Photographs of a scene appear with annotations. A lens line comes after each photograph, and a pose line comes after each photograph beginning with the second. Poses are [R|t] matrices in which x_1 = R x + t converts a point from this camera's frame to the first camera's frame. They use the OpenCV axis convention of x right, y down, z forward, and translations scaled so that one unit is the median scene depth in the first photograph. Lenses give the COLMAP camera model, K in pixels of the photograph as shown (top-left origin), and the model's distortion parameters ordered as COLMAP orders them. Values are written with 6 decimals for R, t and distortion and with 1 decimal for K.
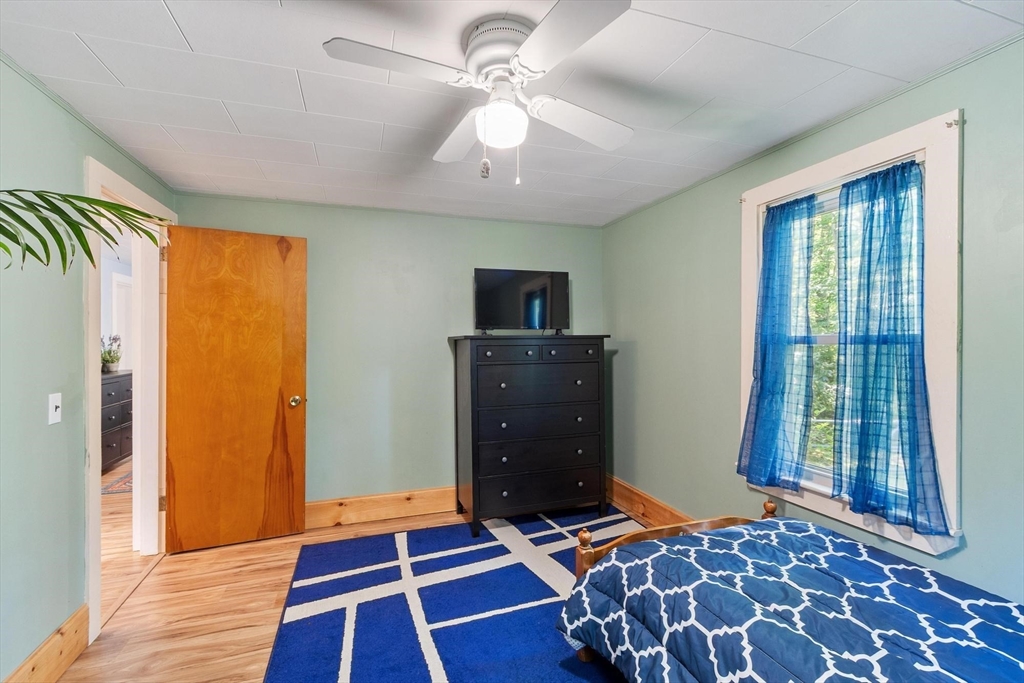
lens RADIAL K [[452.2, 0, 512.2], [0, 452.2, 344.1], [0, 0, 1]] dist [-0.002491, -0.000419]
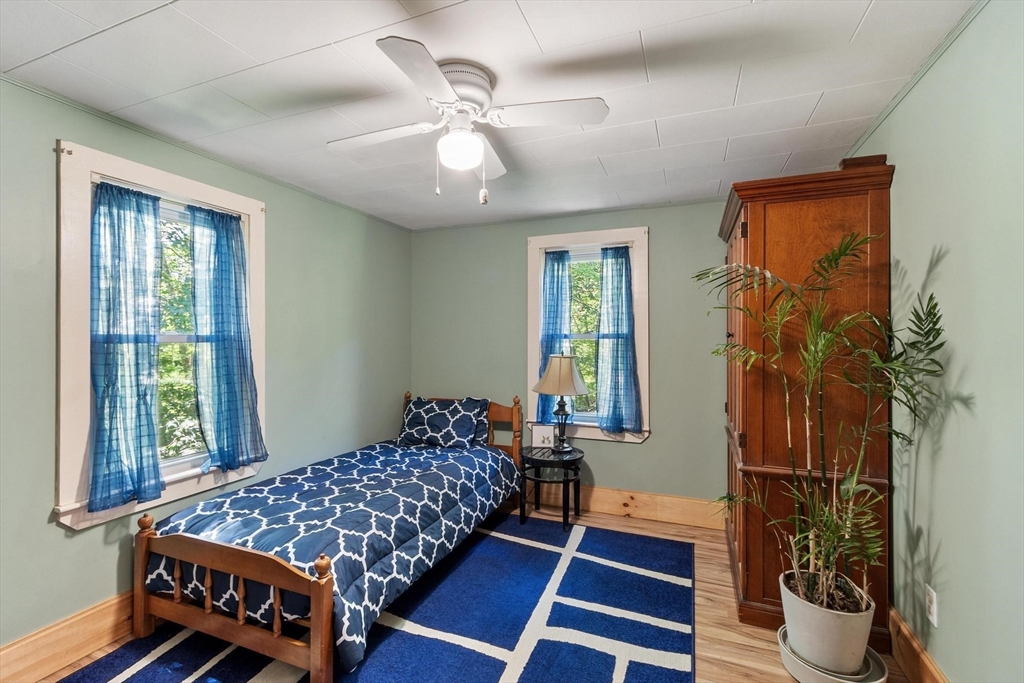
lens RADIAL K [[452.2, 0, 509.3], [0, 452.2, 341.5], [0, 0, 1]] dist [-0.002491, -0.000419]
pose [[-0.757199, -0.002363, 0.653180, -0.657424], [0.003949, 0.999959, 0.008196, -0.009404], [-0.653172, 0.008786, -0.757158, 1.363869]]
